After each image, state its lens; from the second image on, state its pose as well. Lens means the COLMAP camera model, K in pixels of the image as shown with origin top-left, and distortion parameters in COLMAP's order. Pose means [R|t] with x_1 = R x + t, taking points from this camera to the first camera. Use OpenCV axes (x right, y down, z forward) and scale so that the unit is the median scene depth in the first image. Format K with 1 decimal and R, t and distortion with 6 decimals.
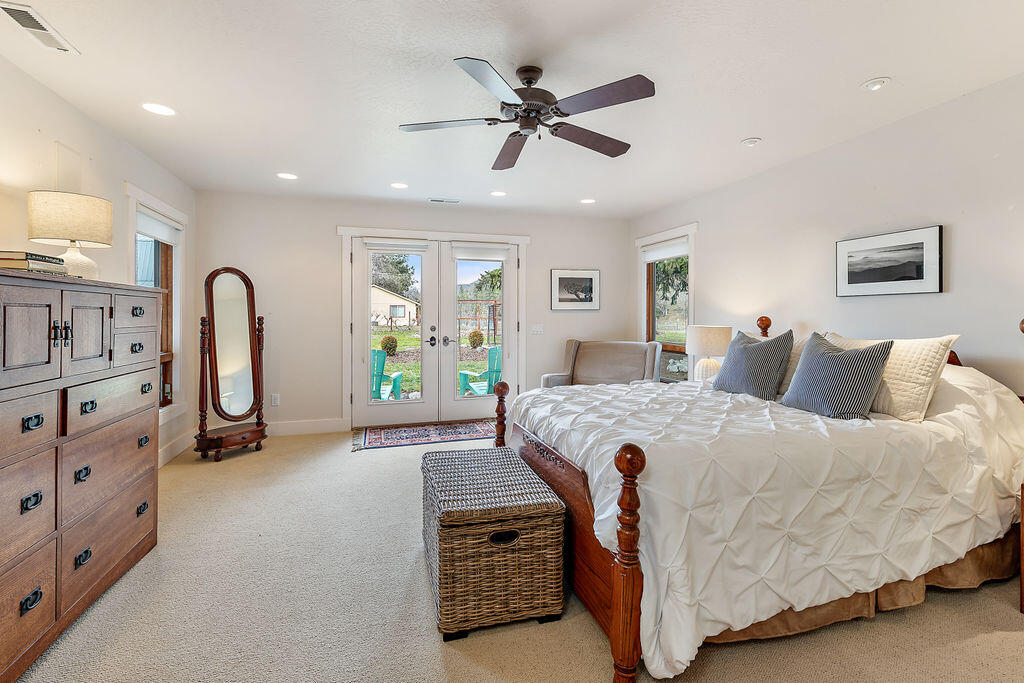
lens RADIAL K [[467.5, 0, 513.9], [0, 467.5, 331.7], [0, 0, 1]] dist [0.000047, -0.000078]
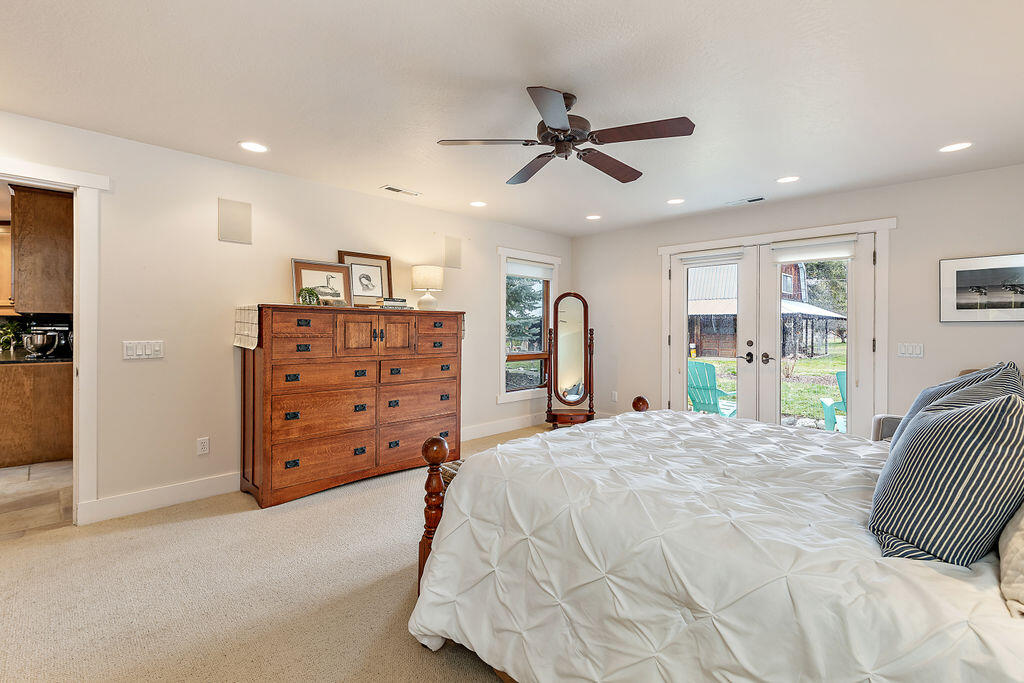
lens RADIAL K [[465.1, 0, 513.4], [0, 465.1, 337.1], [0, 0, 1]] dist [0.041002, 0.000040]
pose [[0.485417, 0.022795, -0.873985, 0.501271], [-0.036911, 0.999303, 0.005562, -0.008934], [0.873503, 0.029559, 0.485921, 0.202197]]
